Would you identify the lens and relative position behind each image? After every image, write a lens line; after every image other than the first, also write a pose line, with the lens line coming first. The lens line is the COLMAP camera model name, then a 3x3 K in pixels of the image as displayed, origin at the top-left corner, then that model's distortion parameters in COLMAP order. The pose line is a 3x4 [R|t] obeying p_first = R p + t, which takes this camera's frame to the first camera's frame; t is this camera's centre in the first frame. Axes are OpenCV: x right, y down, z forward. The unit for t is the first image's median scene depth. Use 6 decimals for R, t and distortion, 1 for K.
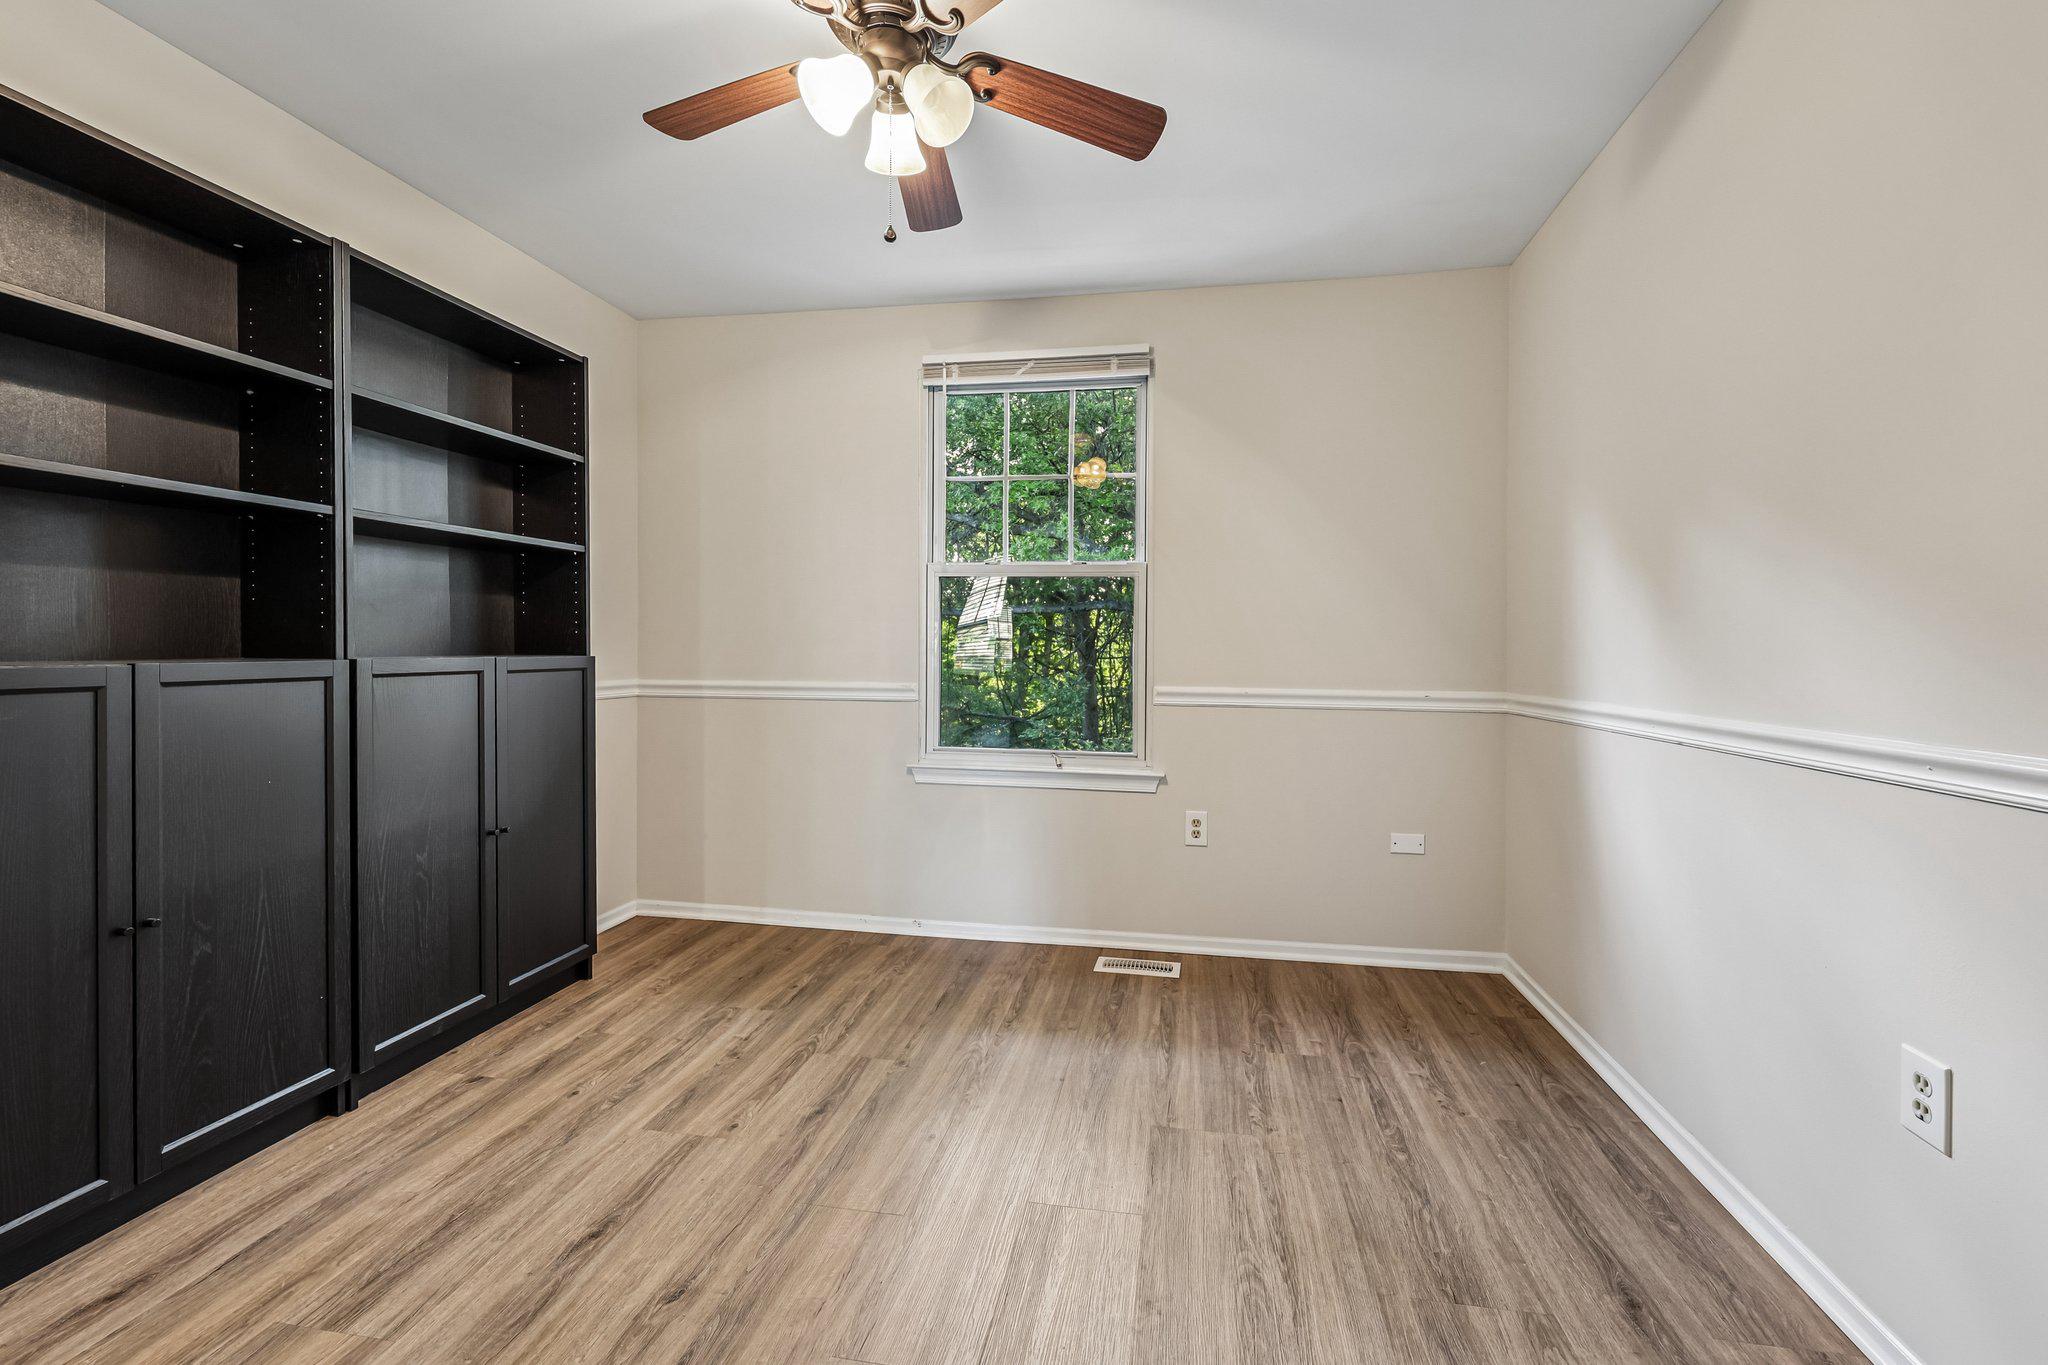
lens RADIAL K [[840.2, 0, 1054.9], [0, 840.2, 651.8], [0, 0, 1]] dist [0.000601, -0.000072]
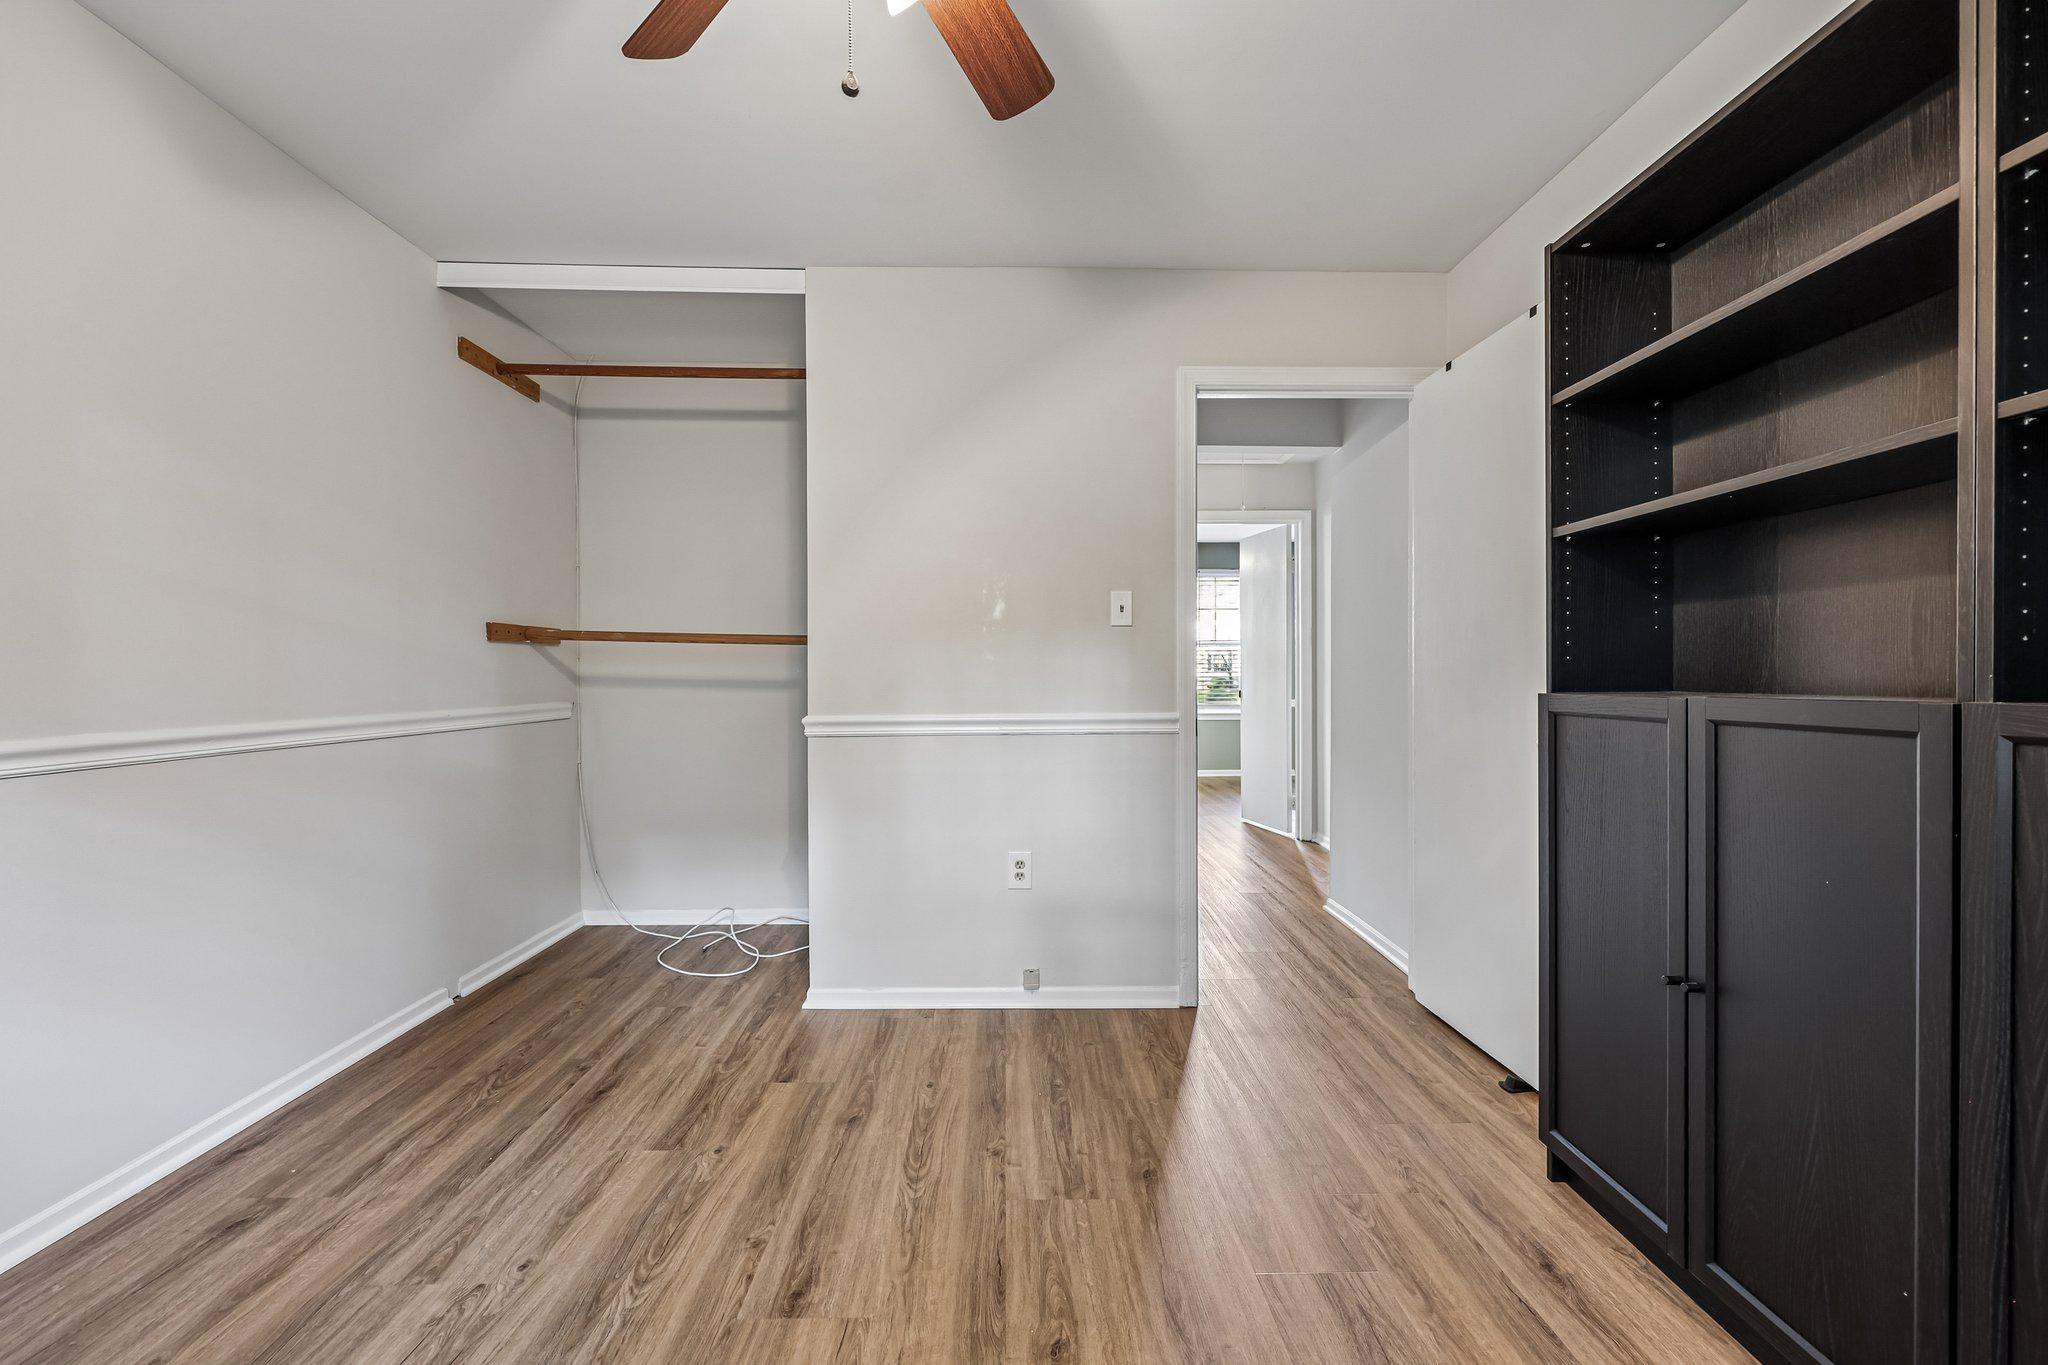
lens RADIAL K [[816.3, 0, 1024.0], [0, 816.3, 682.5], [0, 0, 1]] dist [0.000492, 0.000033]
pose [[-0.979294, -0.000110, -0.202443, -0.129376], [-0.002404, 0.999936, 0.011086, -0.007360], [0.202429, 0.011343, -0.979231, 1.096326]]
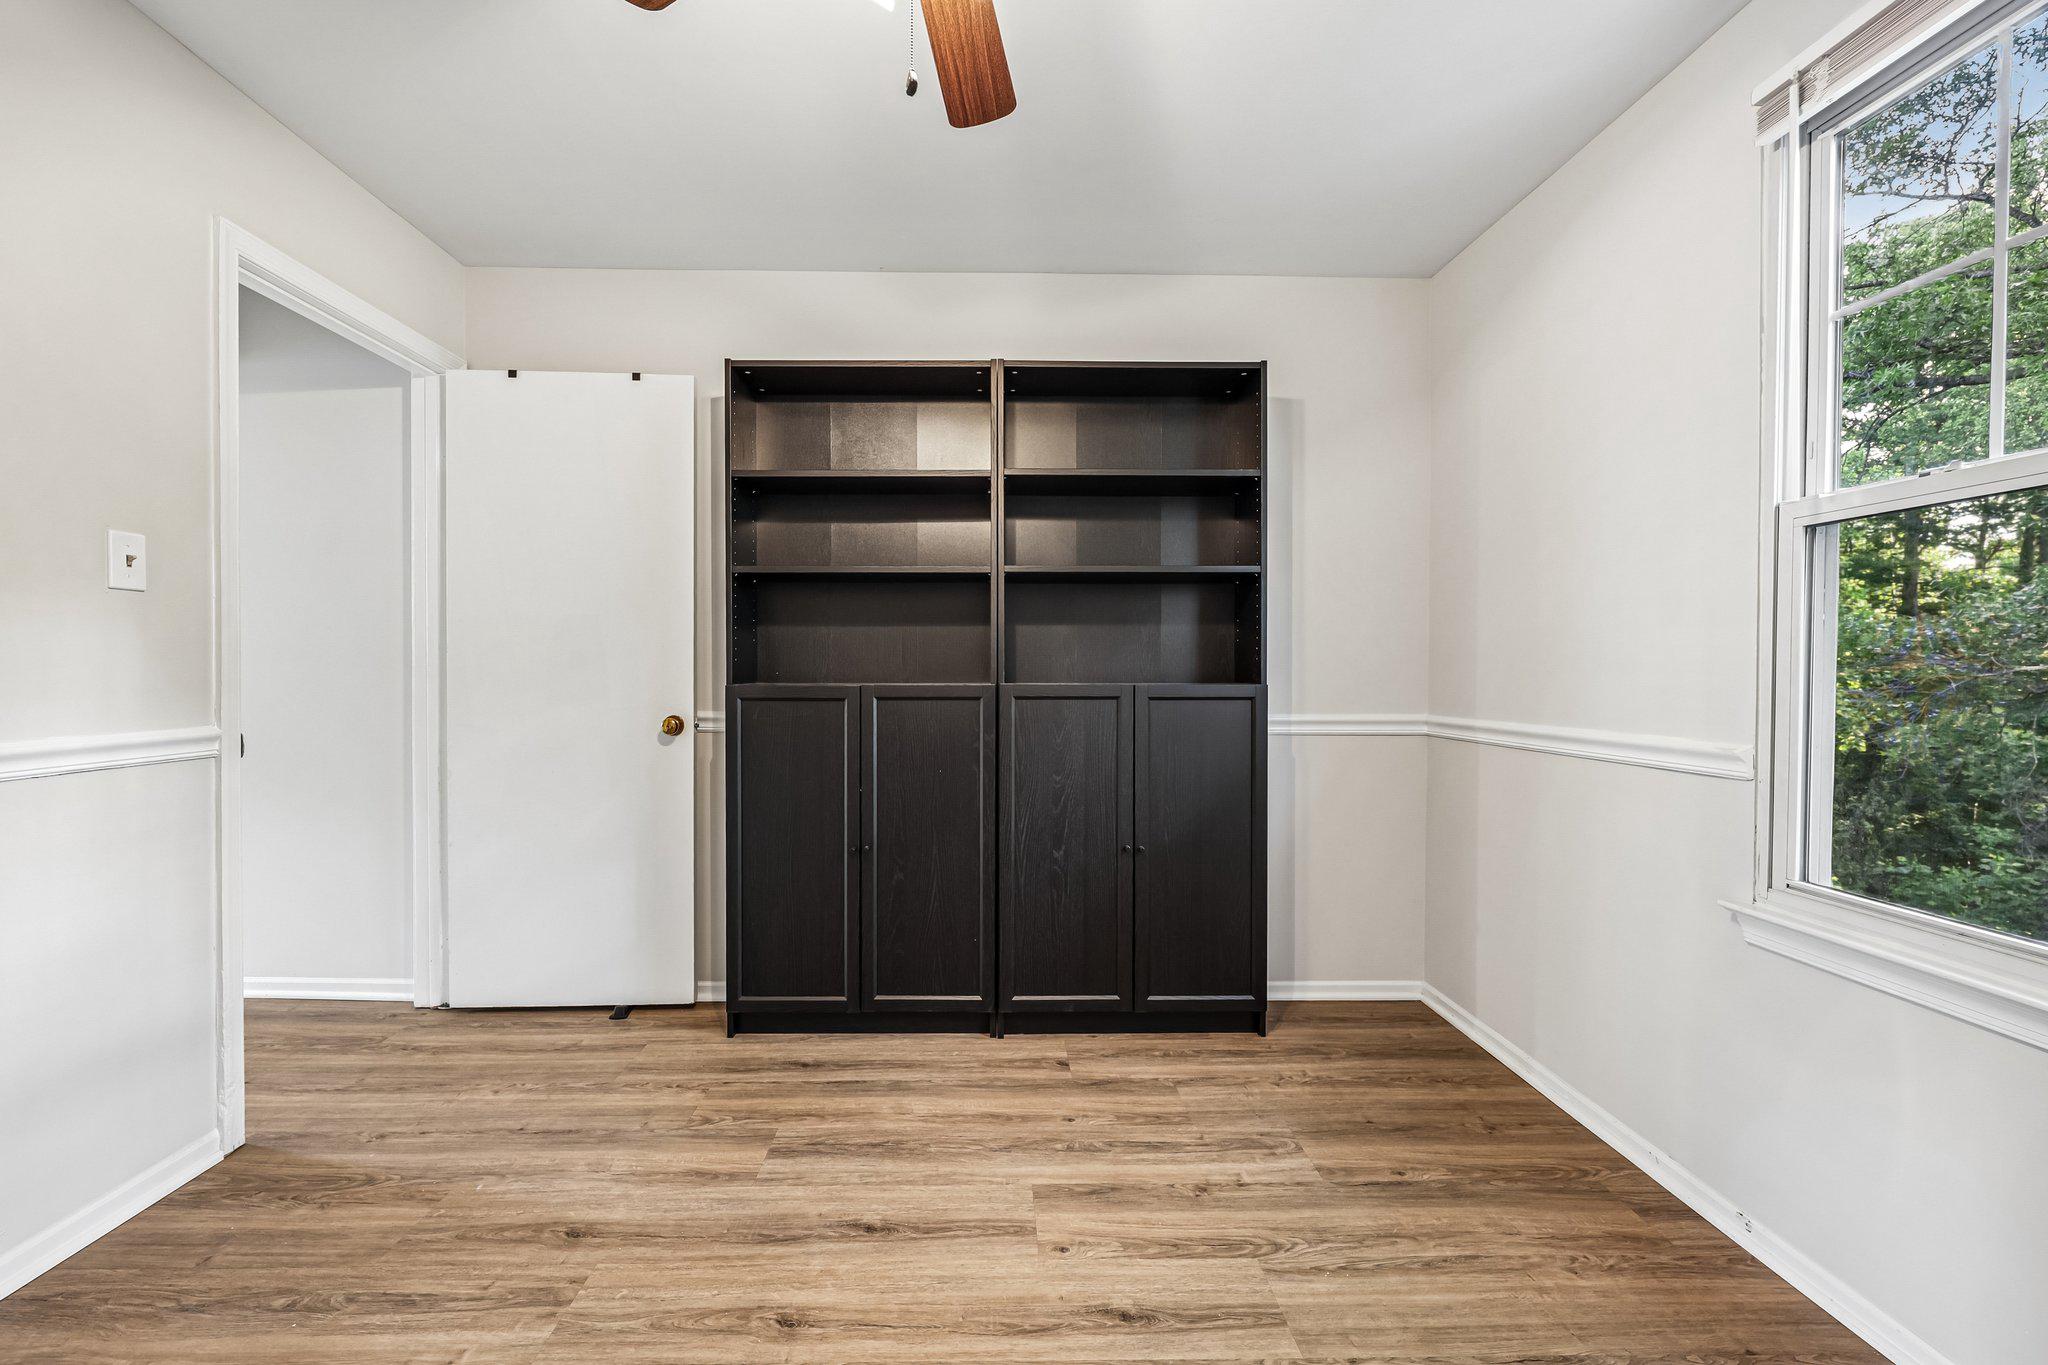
lens RADIAL K [[836.6, 0, 977.9], [0, 836.6, 677.4], [0, 0, 1]] dist [0.000752, 0.000154]
pose [[0.175816, 0.003881, -0.984415, 0.327072], [-0.004252, 0.999986, 0.003183, -0.004203], [0.984414, 0.003627, 0.175830, 0.600581]]
